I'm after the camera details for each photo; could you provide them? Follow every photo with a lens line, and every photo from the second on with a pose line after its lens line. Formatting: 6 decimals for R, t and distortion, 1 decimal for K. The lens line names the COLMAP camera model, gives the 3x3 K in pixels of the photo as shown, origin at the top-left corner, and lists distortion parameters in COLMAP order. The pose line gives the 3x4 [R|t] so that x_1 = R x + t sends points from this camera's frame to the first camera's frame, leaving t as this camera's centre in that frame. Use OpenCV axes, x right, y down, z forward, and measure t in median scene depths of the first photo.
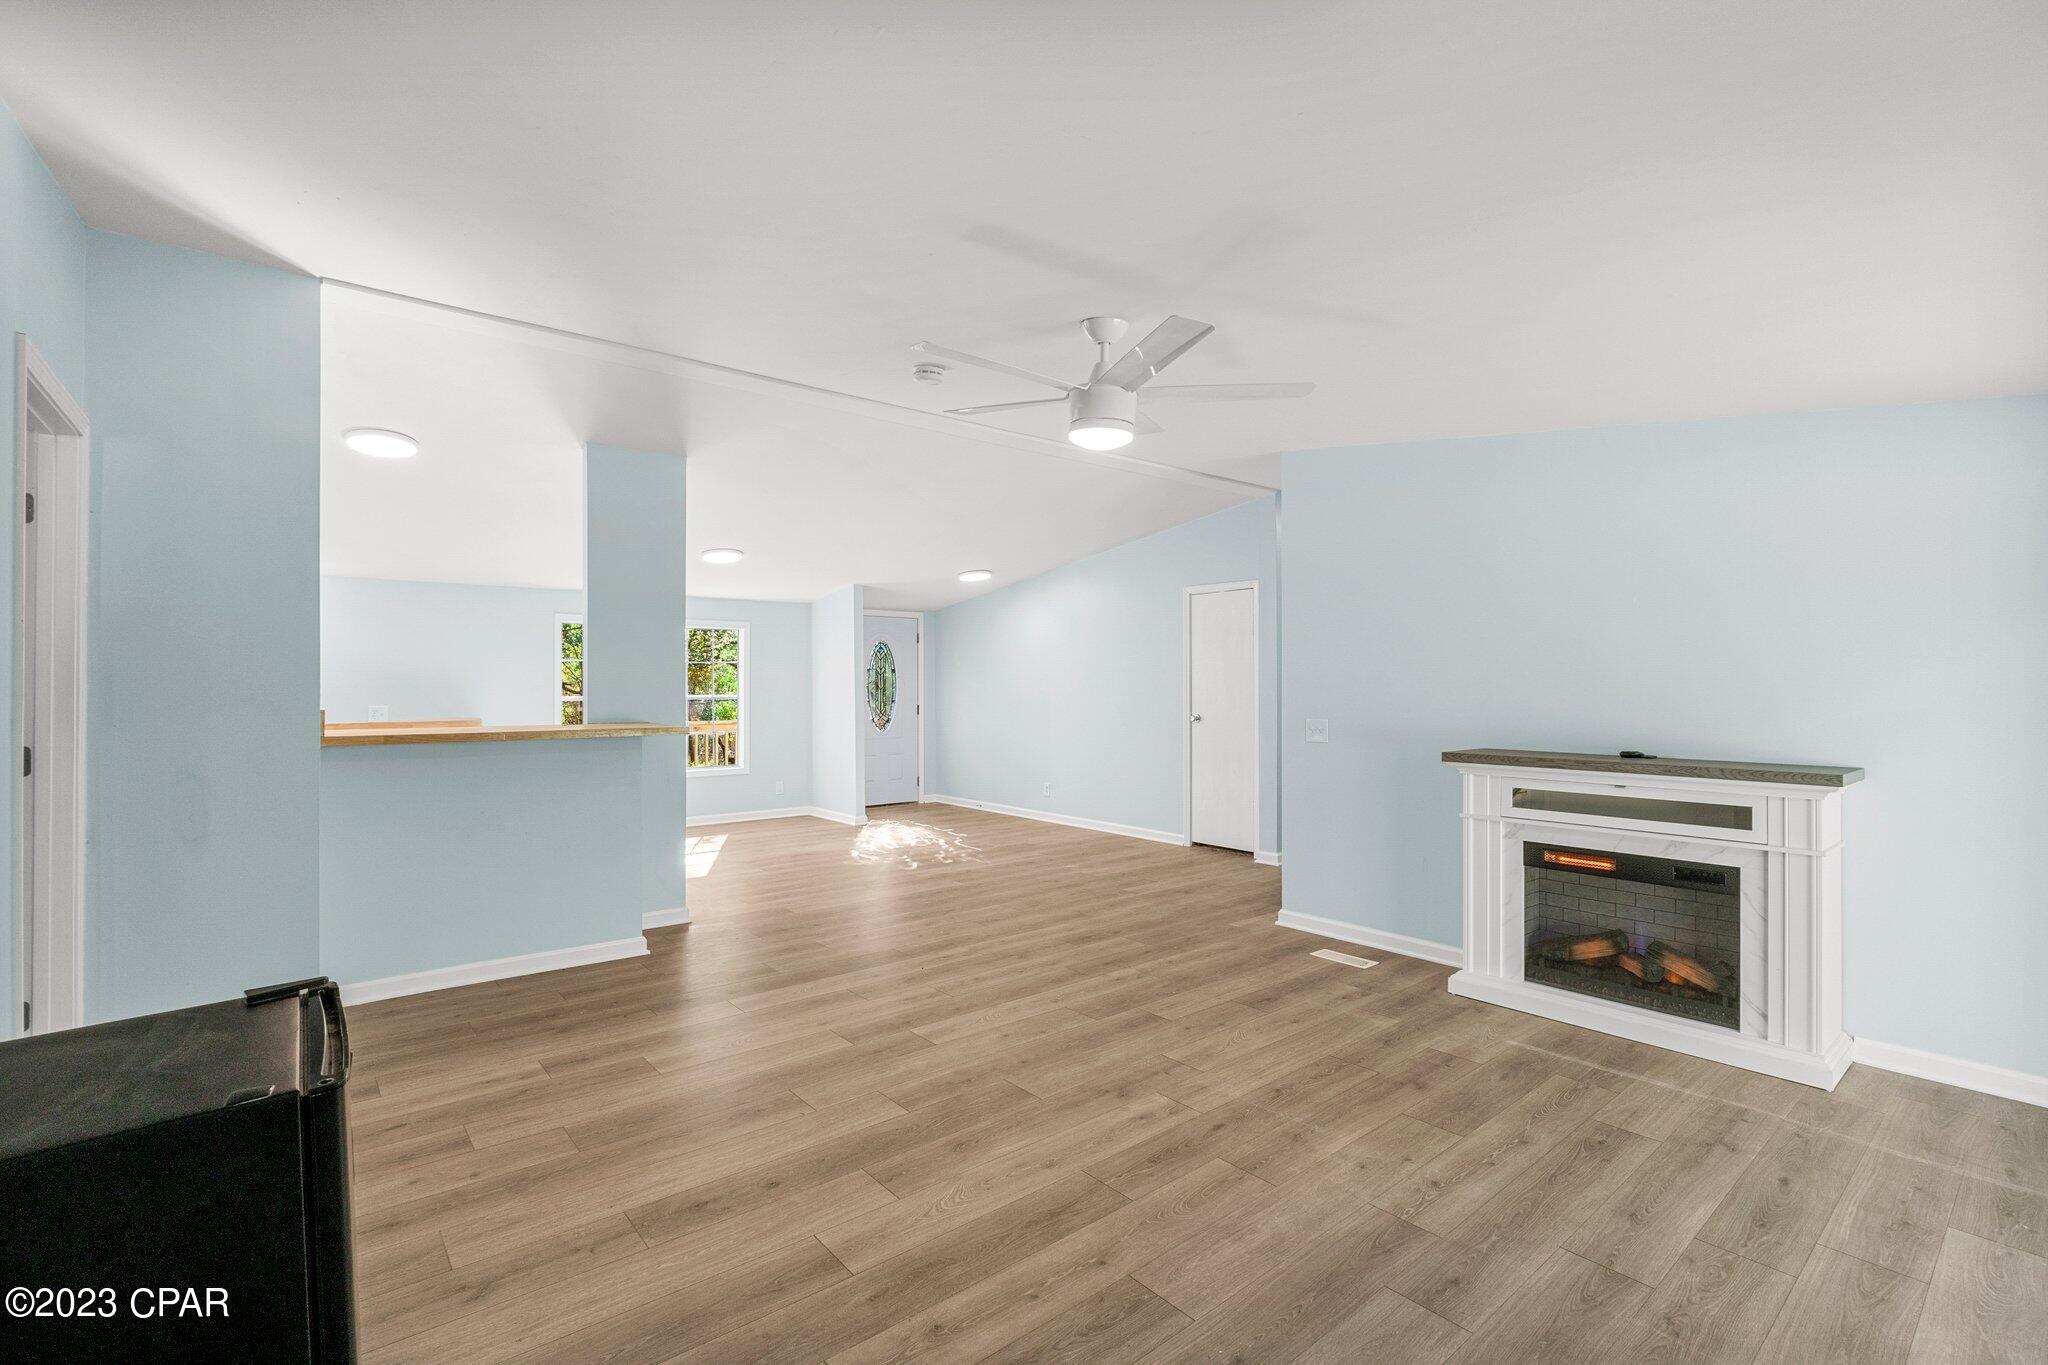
lens RADIAL K [[901.4, 0, 1018.6], [0, 901.4, 678.9], [0, 0, 1]] dist [-0.003679, -0.000546]
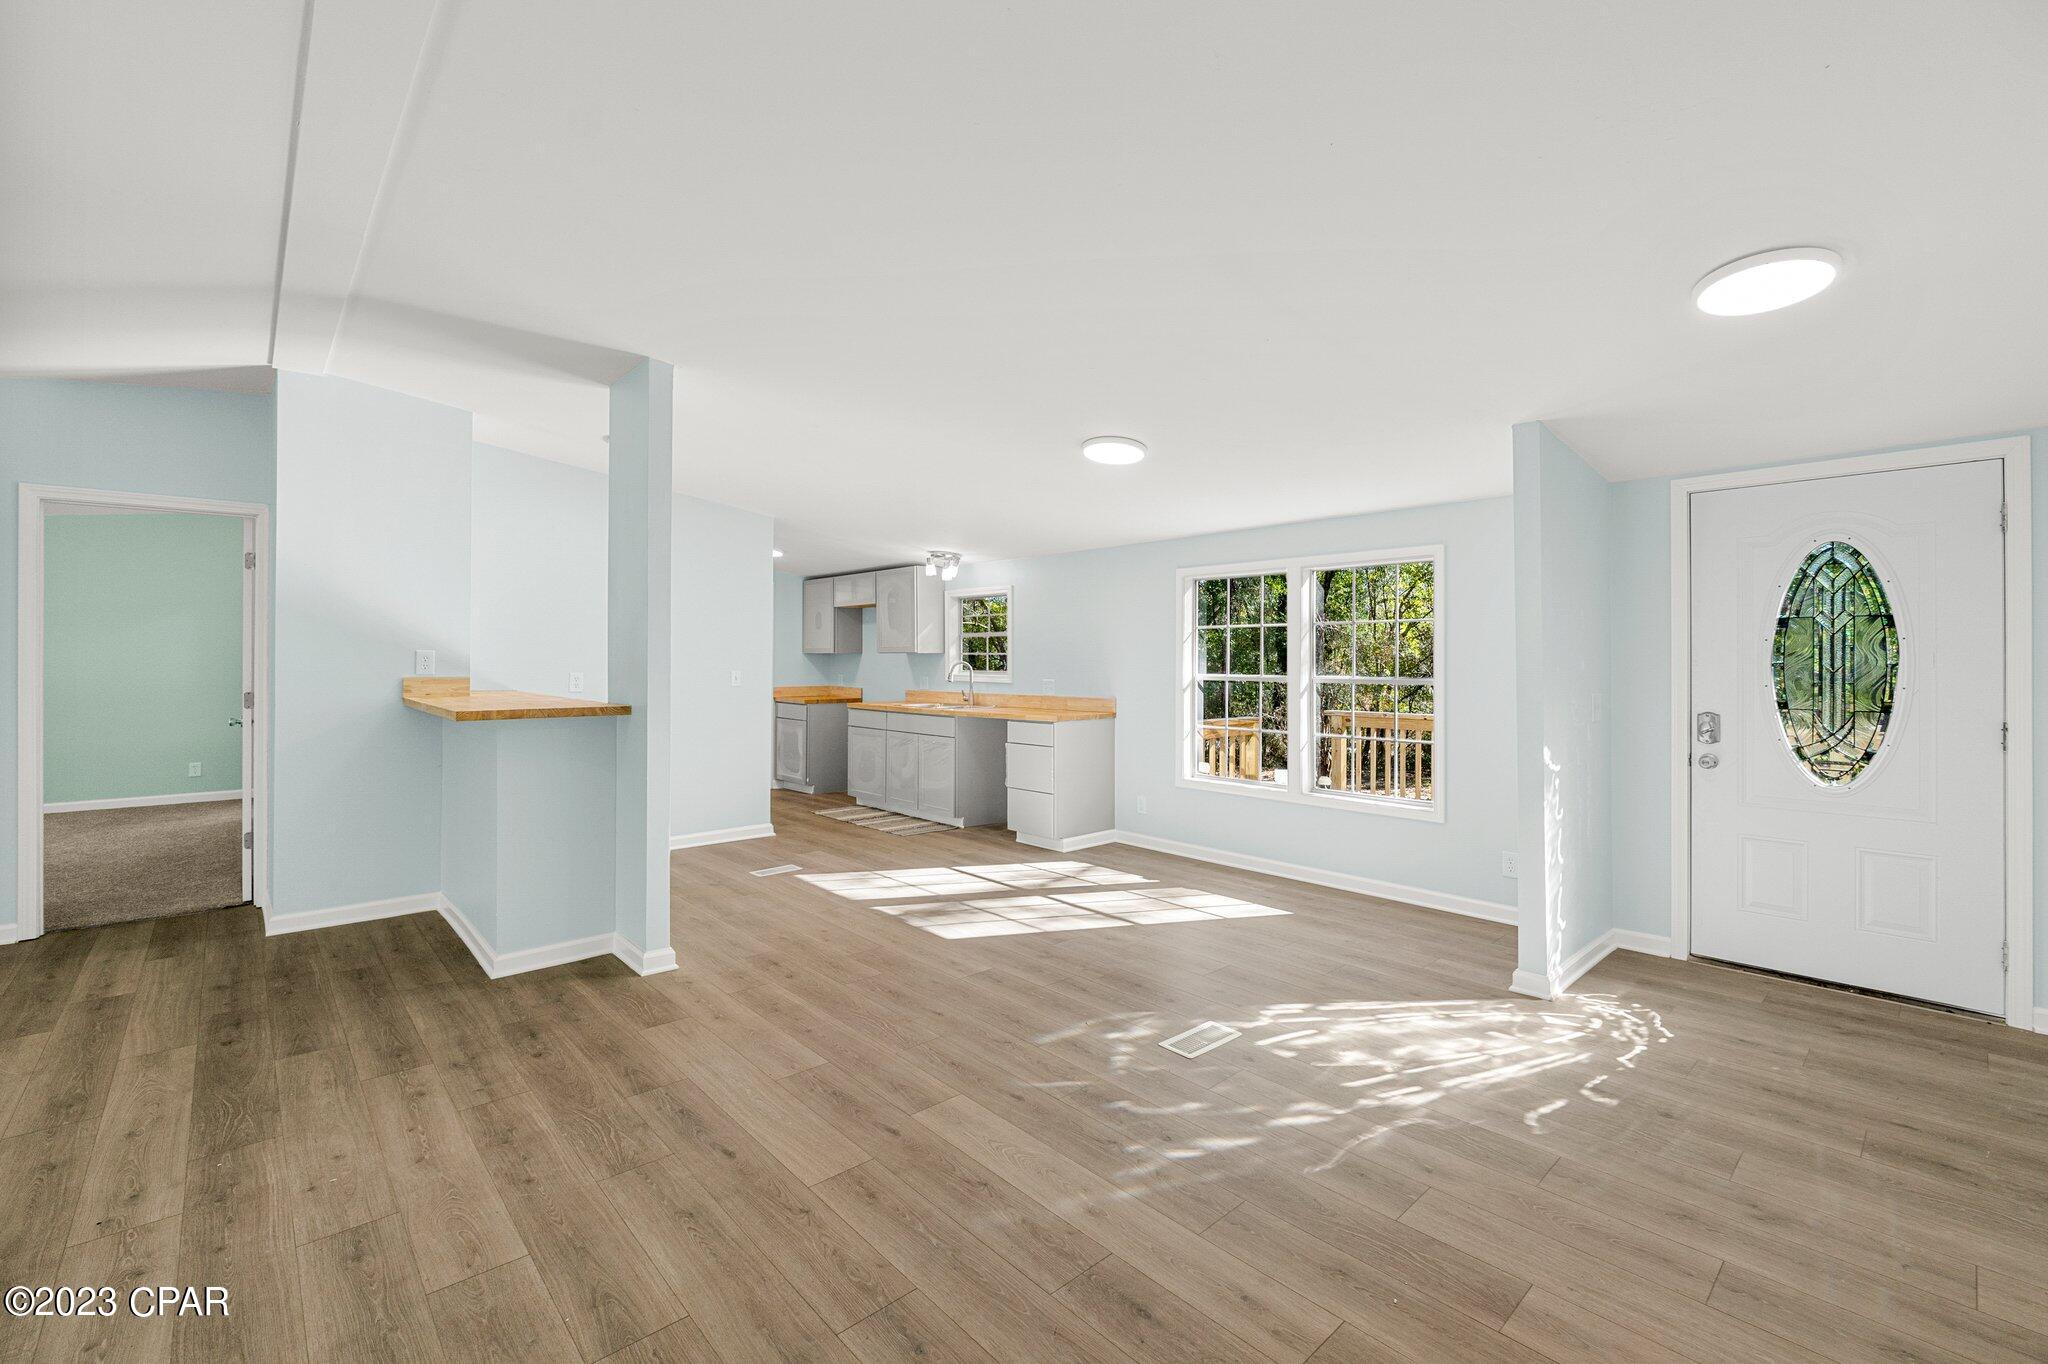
lens RADIAL K [[874.1, 0, 1010.8], [0, 874.1, 665.4], [0, 0, 1]] dist [-0.009471, -0.000129]
pose [[0.053700, 0.002810, -0.998553, 0.575822], [0.006309, 0.999975, 0.003153, 0.017442], [0.998537, -0.006470, 0.053681, 1.947026]]
